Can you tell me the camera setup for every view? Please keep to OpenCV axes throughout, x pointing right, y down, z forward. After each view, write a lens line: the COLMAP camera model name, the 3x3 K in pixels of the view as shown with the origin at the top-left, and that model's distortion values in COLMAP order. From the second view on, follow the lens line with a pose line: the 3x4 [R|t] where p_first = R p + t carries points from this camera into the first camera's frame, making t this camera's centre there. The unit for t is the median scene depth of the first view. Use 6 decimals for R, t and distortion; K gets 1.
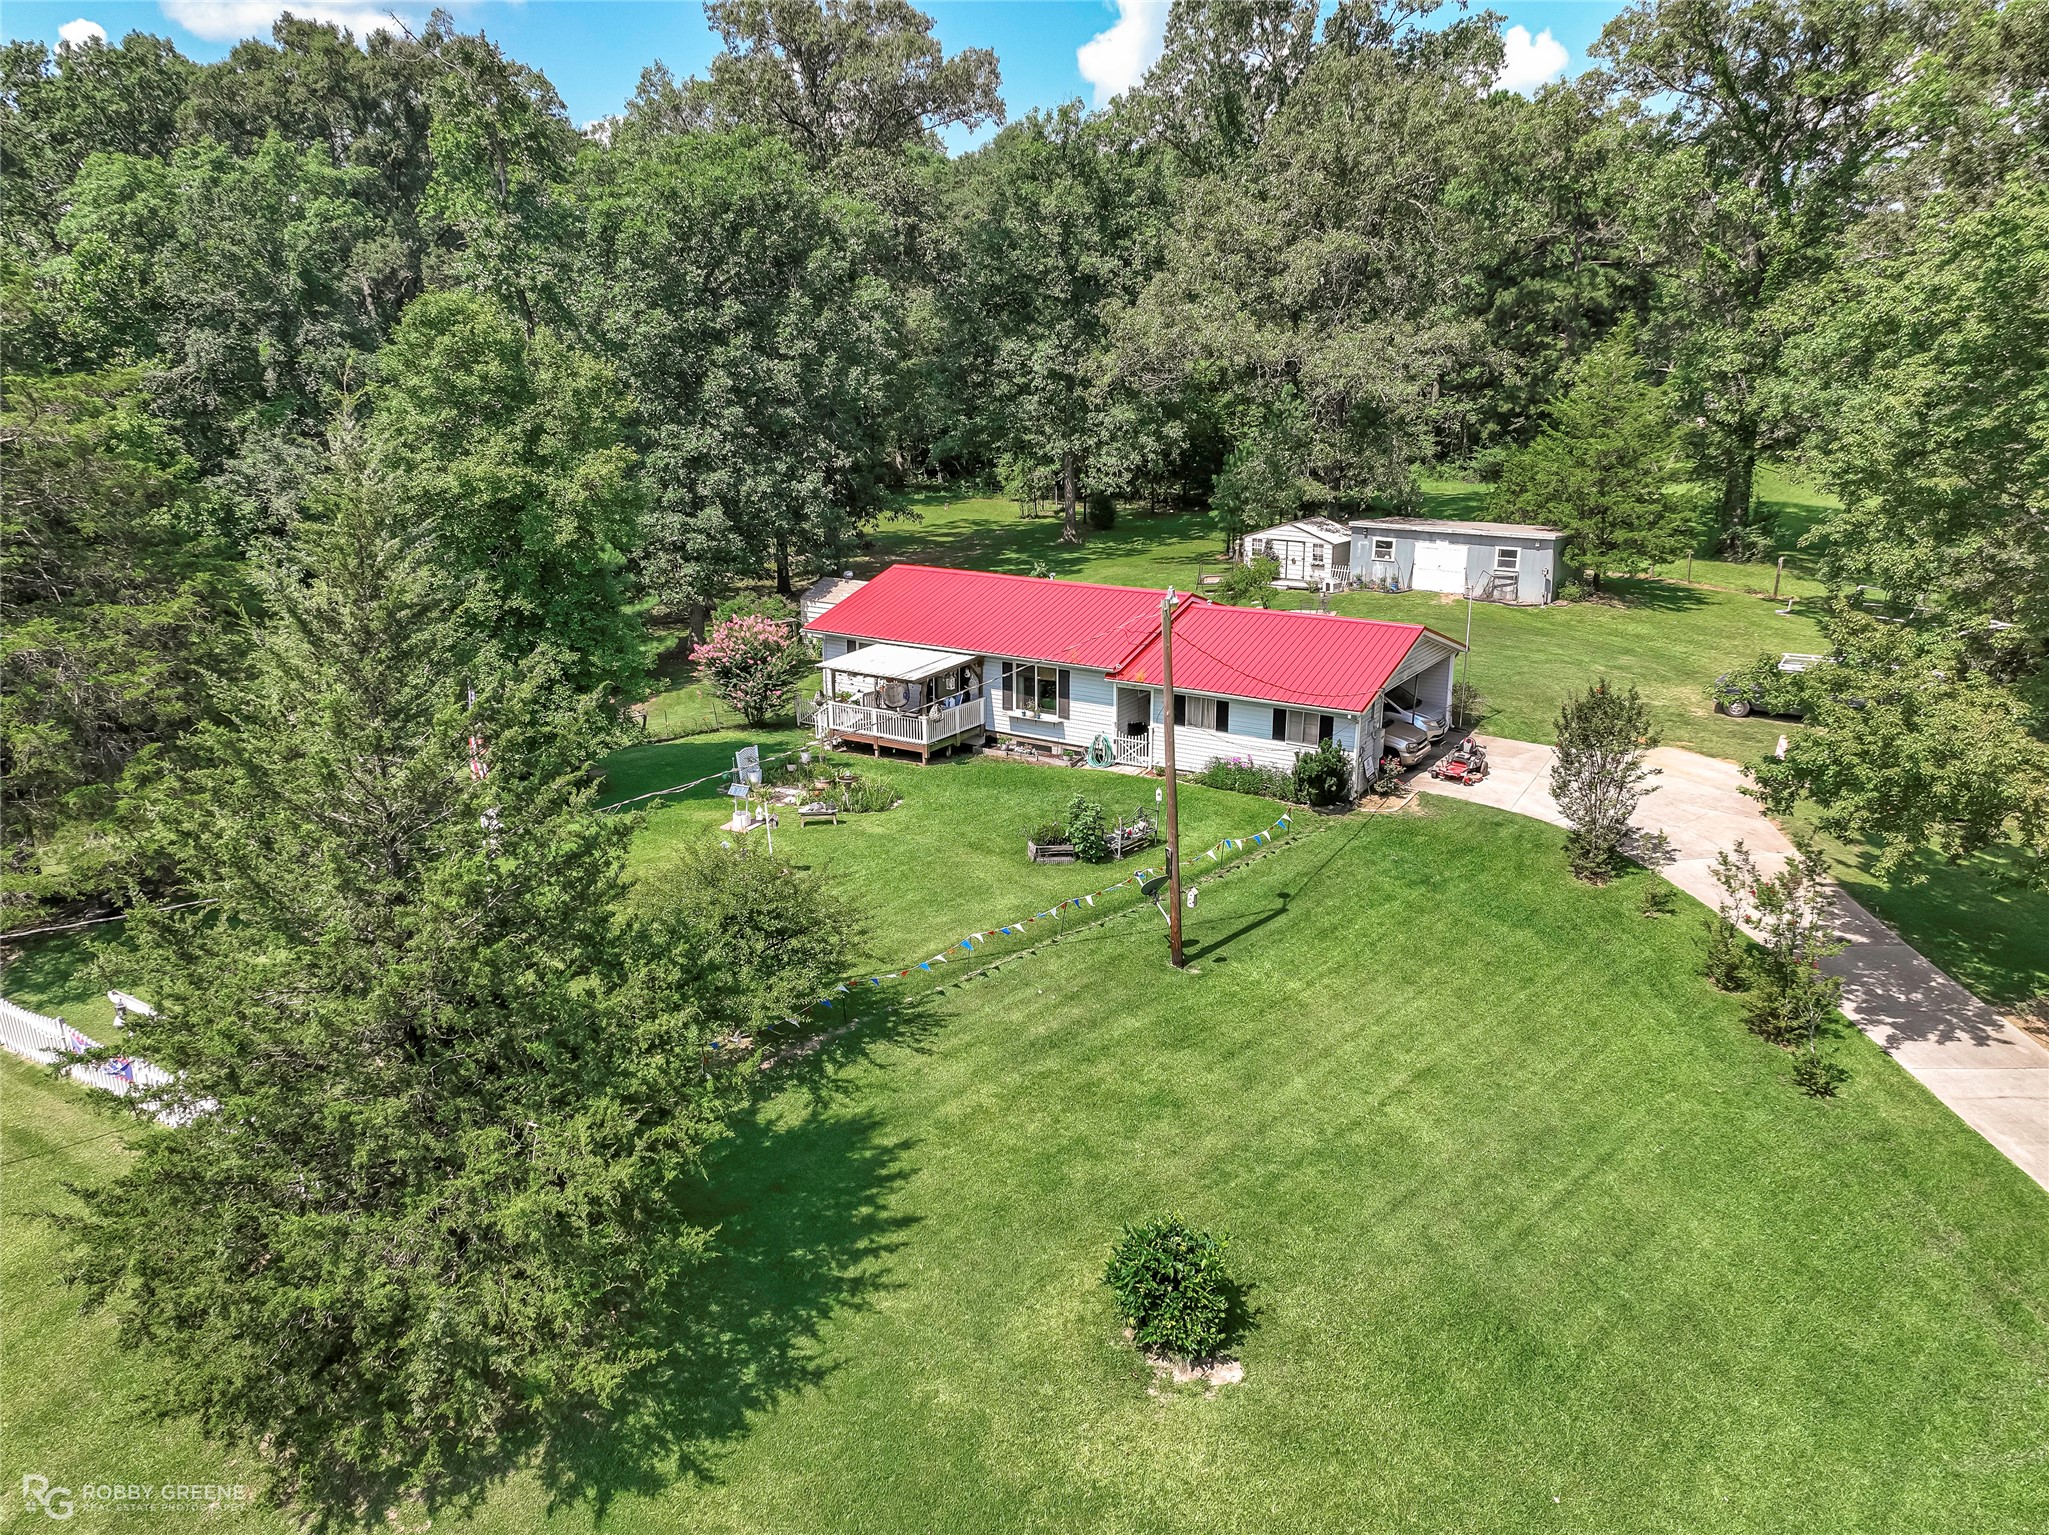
lens RADIAL K [[1416.1, 0, 1024.5], [0, 1416.1, 767.5], [0, 0, 1]] dist [0.051947, 0.009422]
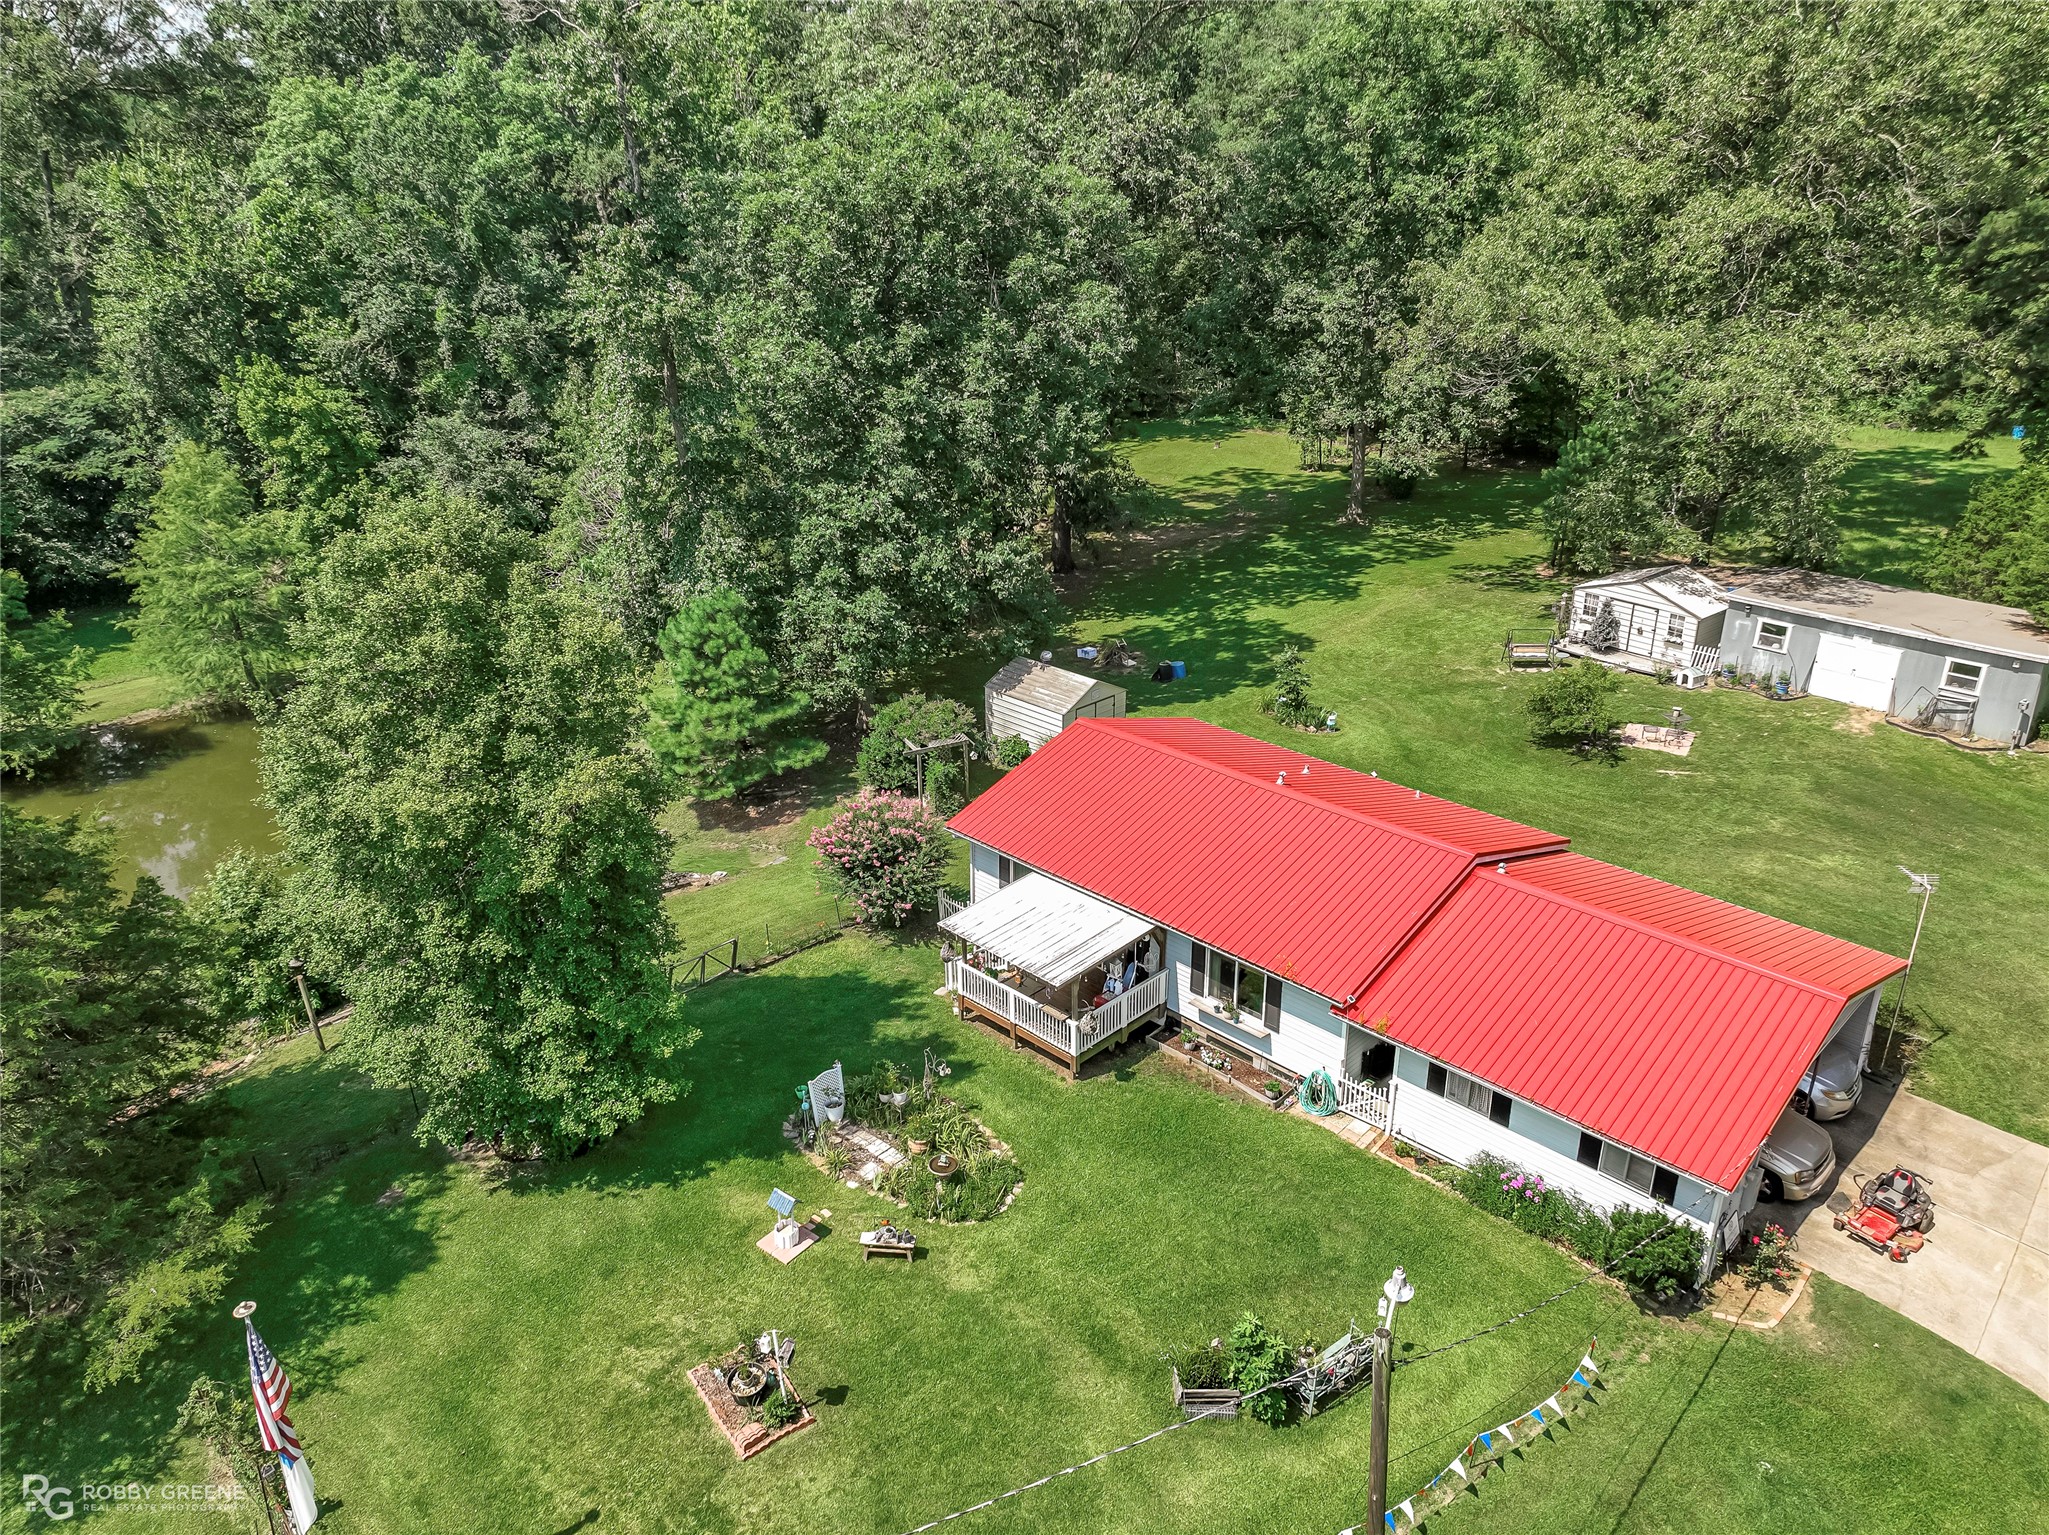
lens RADIAL K [[1420.8, 0, 1033.9], [0, 1420.8, 765.1], [0, 0, 1]] dist [0.049151, 0.004066]
pose [[0.979195, 0.077246, -0.187644, 0.026599], [-0.052909, 0.989915, 0.131413, -0.194367], [0.195903, -0.118751, 0.973407, 0.223644]]
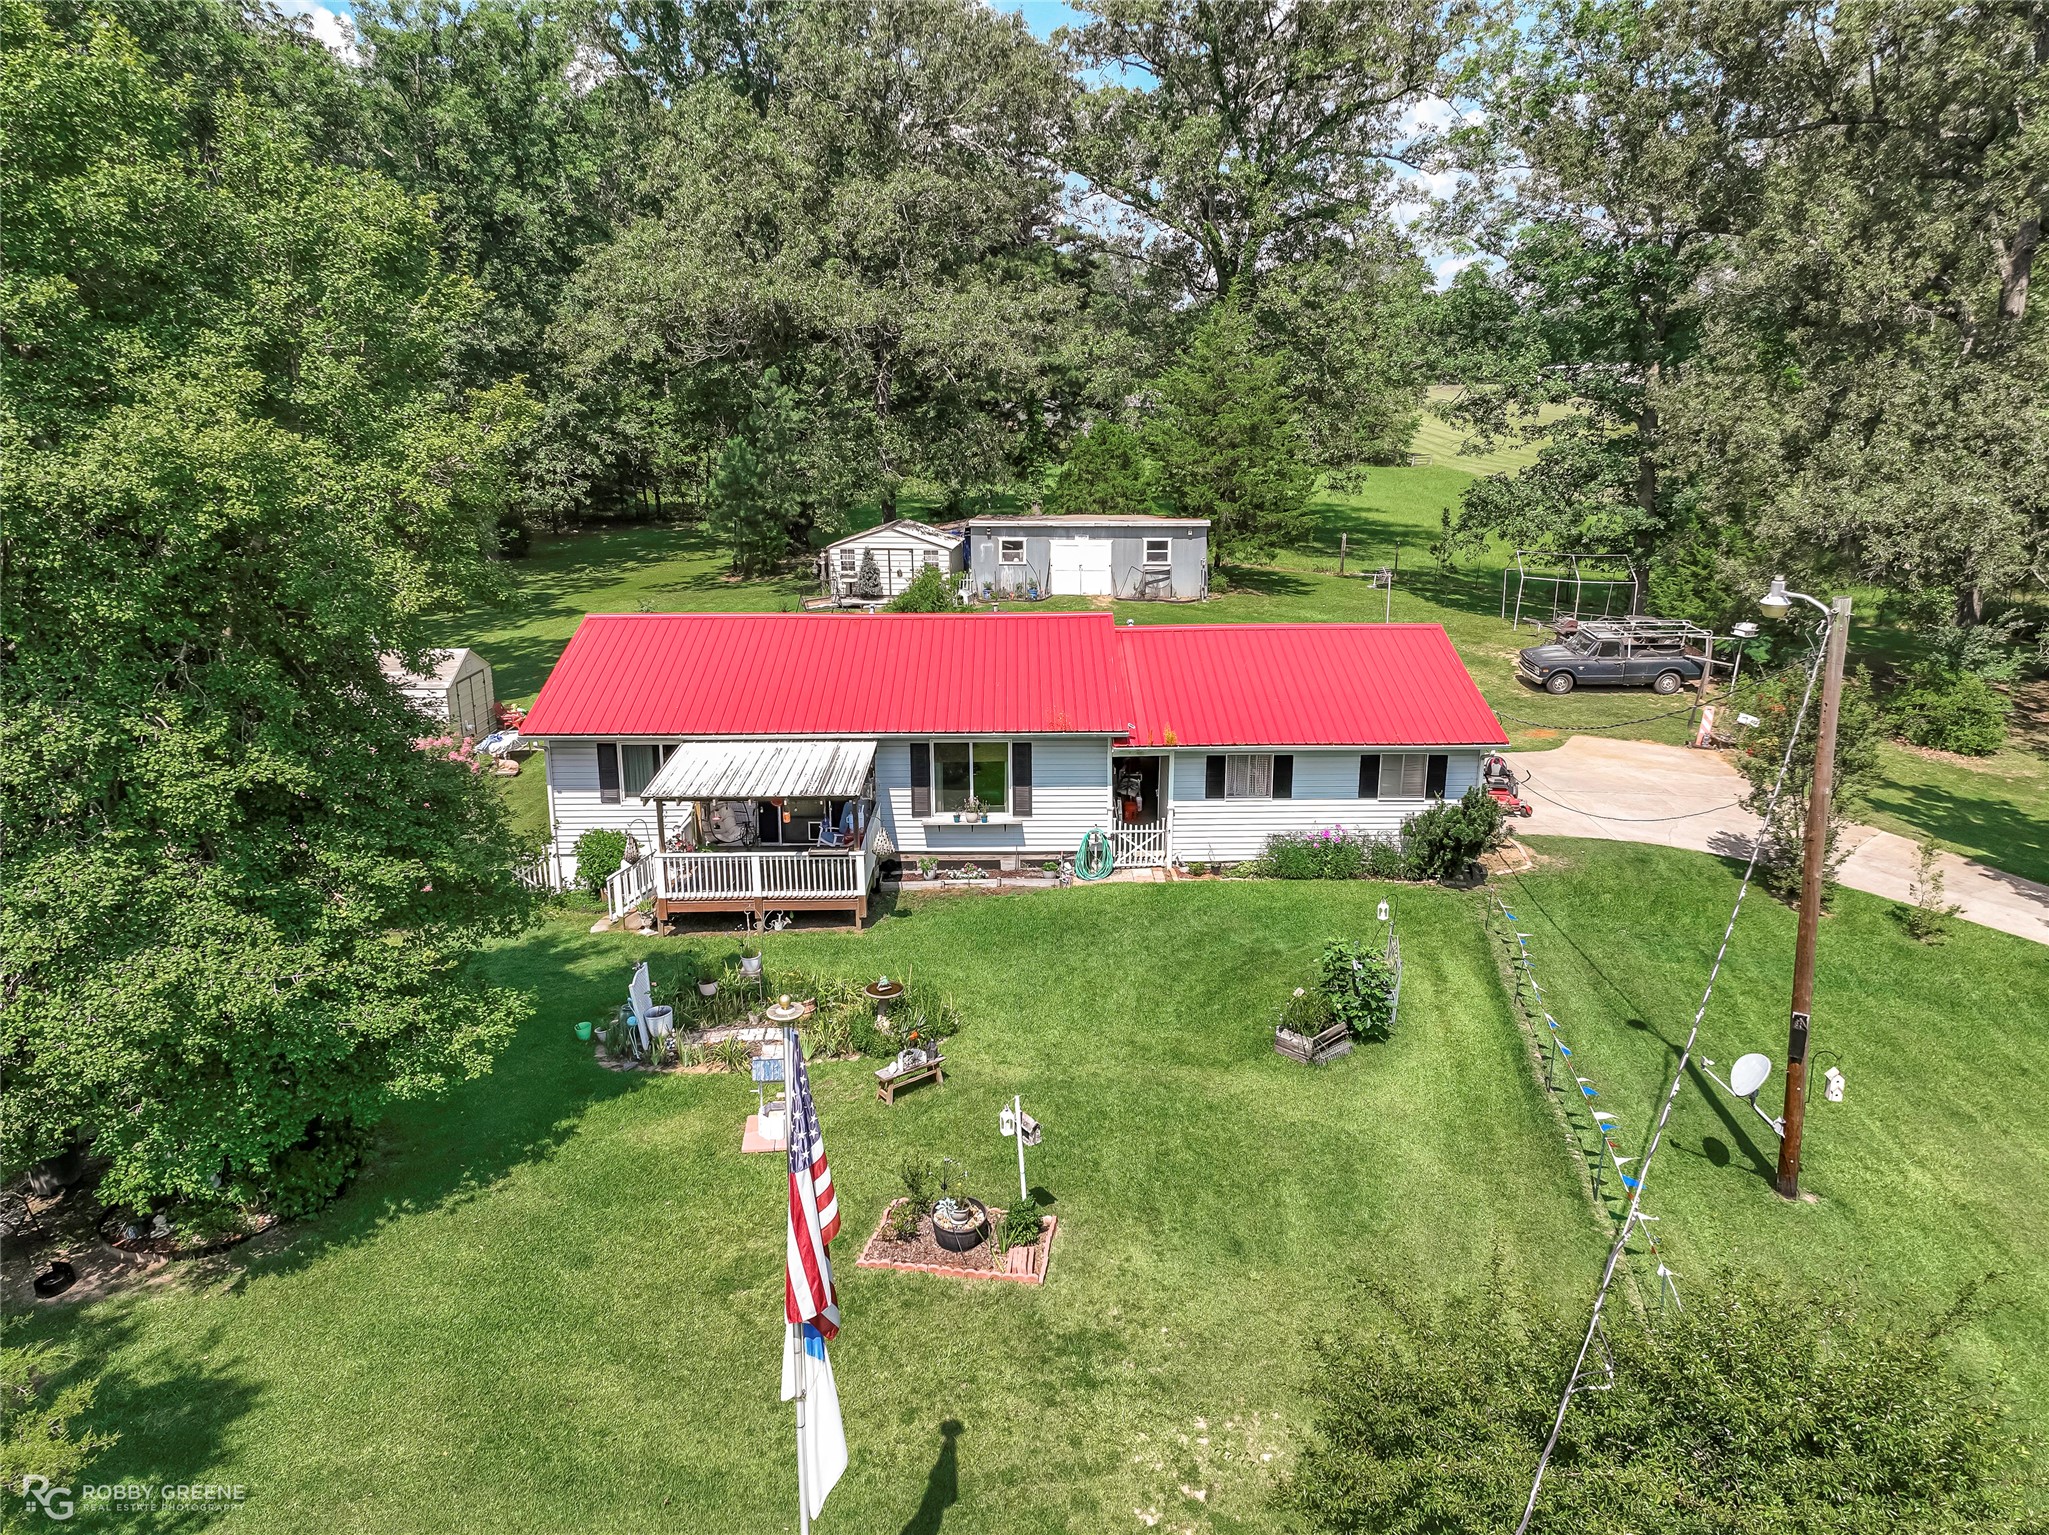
lens RADIAL K [[1420.8, 0, 1033.9], [0, 1420.8, 765.1], [0, 0, 1]] dist [0.049151, 0.004066]
pose [[0.836796, -0.147088, 0.527388, -0.240385], [0.155725, 0.987395, 0.028298, -0.057896], [-0.524902, 0.058448, 0.849153, 0.329327]]
